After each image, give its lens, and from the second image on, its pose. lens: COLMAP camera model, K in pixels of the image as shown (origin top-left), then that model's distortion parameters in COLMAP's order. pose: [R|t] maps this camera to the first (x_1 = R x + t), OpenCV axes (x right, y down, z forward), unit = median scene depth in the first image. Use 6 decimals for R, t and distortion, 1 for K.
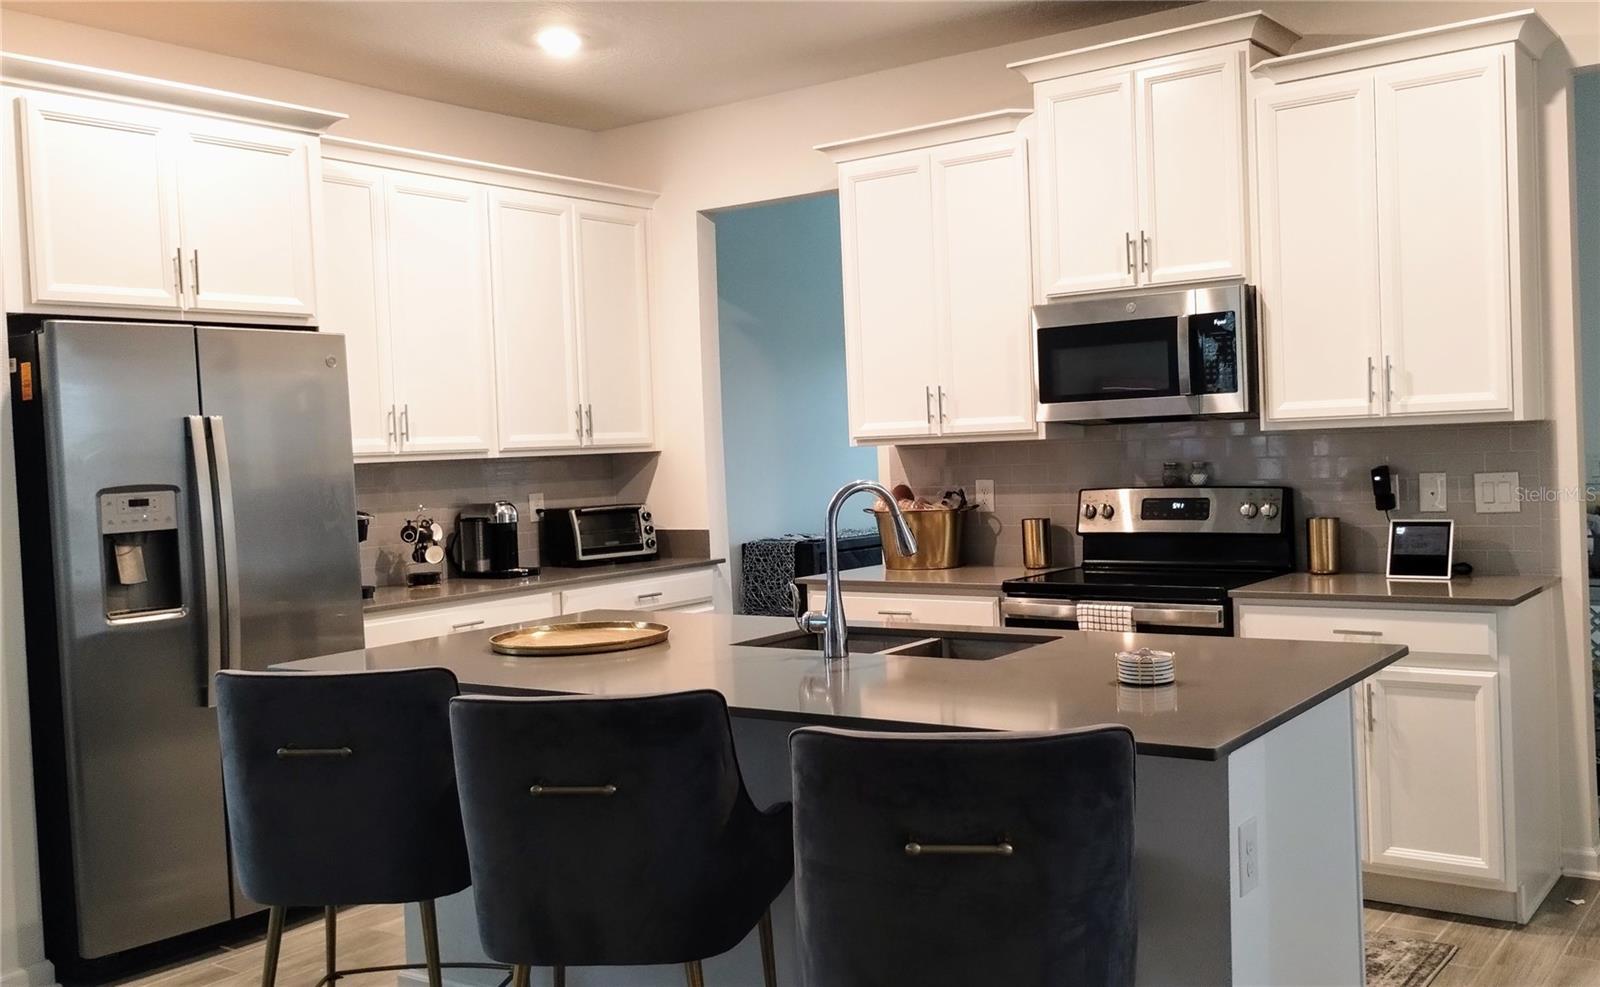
lens RADIAL K [[1424.2, 0, 800.6], [0, 1424.2, 498.3], [0, 0, 1]] dist [0.049161, -0.032777]
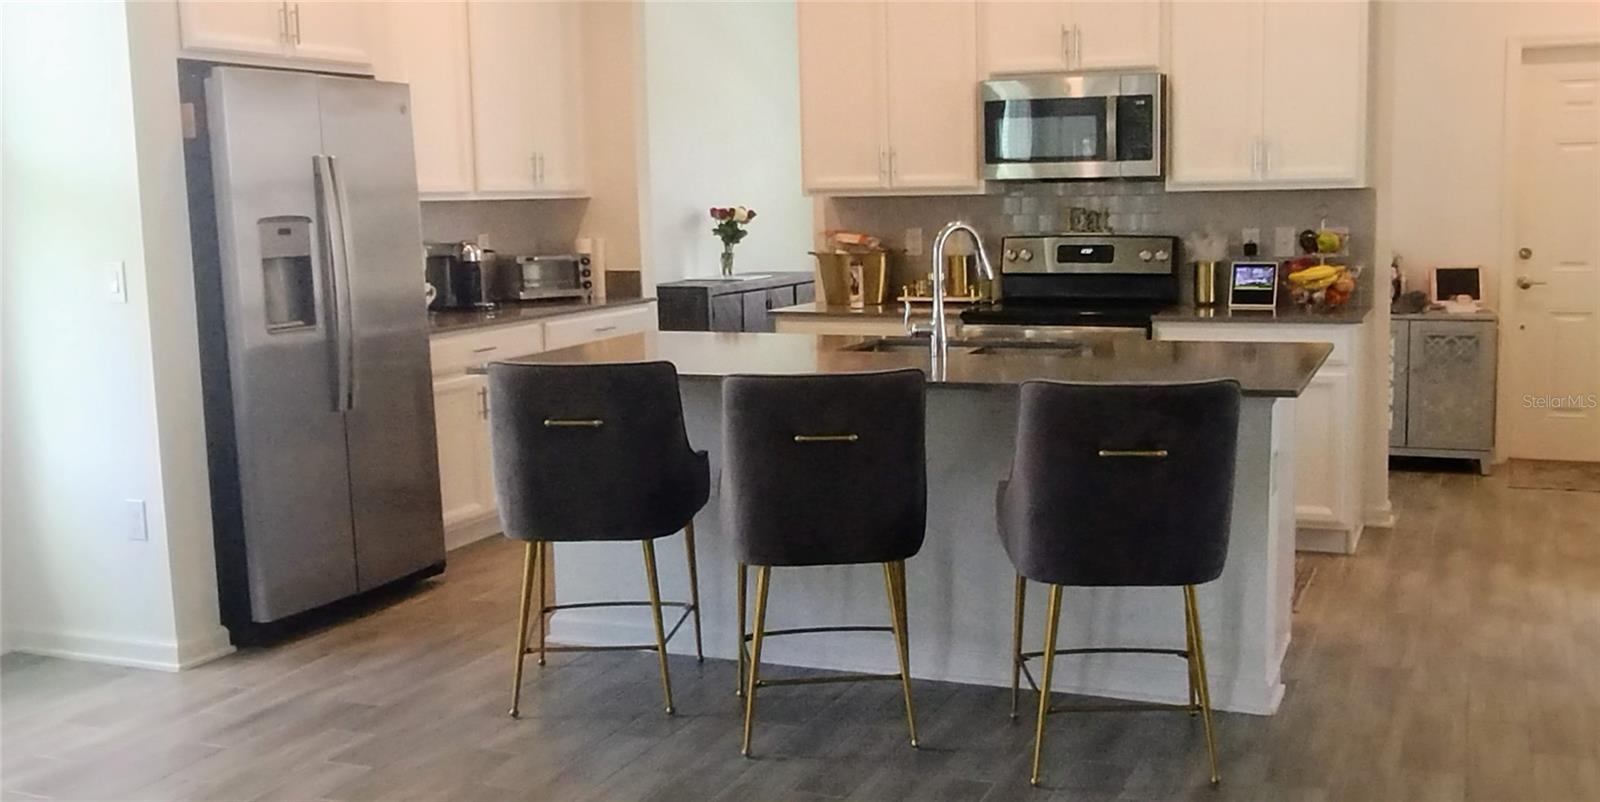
lens RADIAL K [[1578.6, 0, 805.9], [0, 1578.6, 406.3], [0, 0, 1]] dist [-0.024714, 0.000000]
pose [[0.969837, -0.008774, 0.243595, -0.310142], [-0.013445, 0.995905, 0.089400, 0.020607], [-0.243382, -0.089979, 0.965748, -0.265503]]
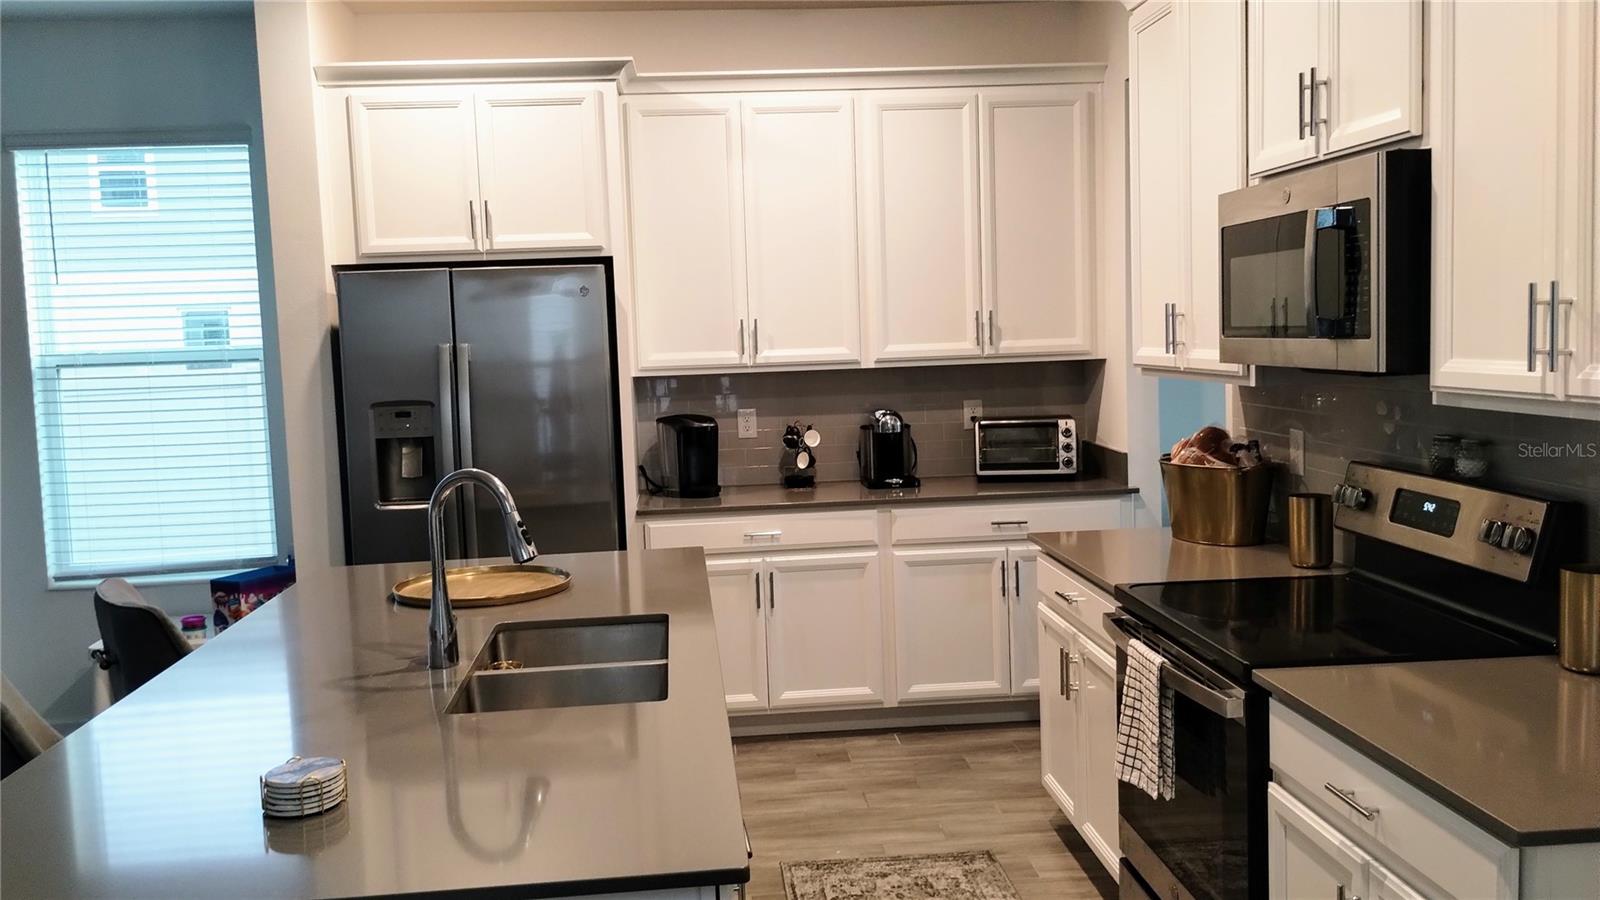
lens RADIAL K [[1284.6, 0, 796.1], [0, 1284.6, 441.6], [0, 0, 1]] dist [0.053053, -0.000460]
pose [[0.657012, 0.082770, -0.749322, 0.520526], [-0.018721, 0.995439, 0.093541, -0.072792], [0.753647, -0.047429, 0.655565, 0.444749]]
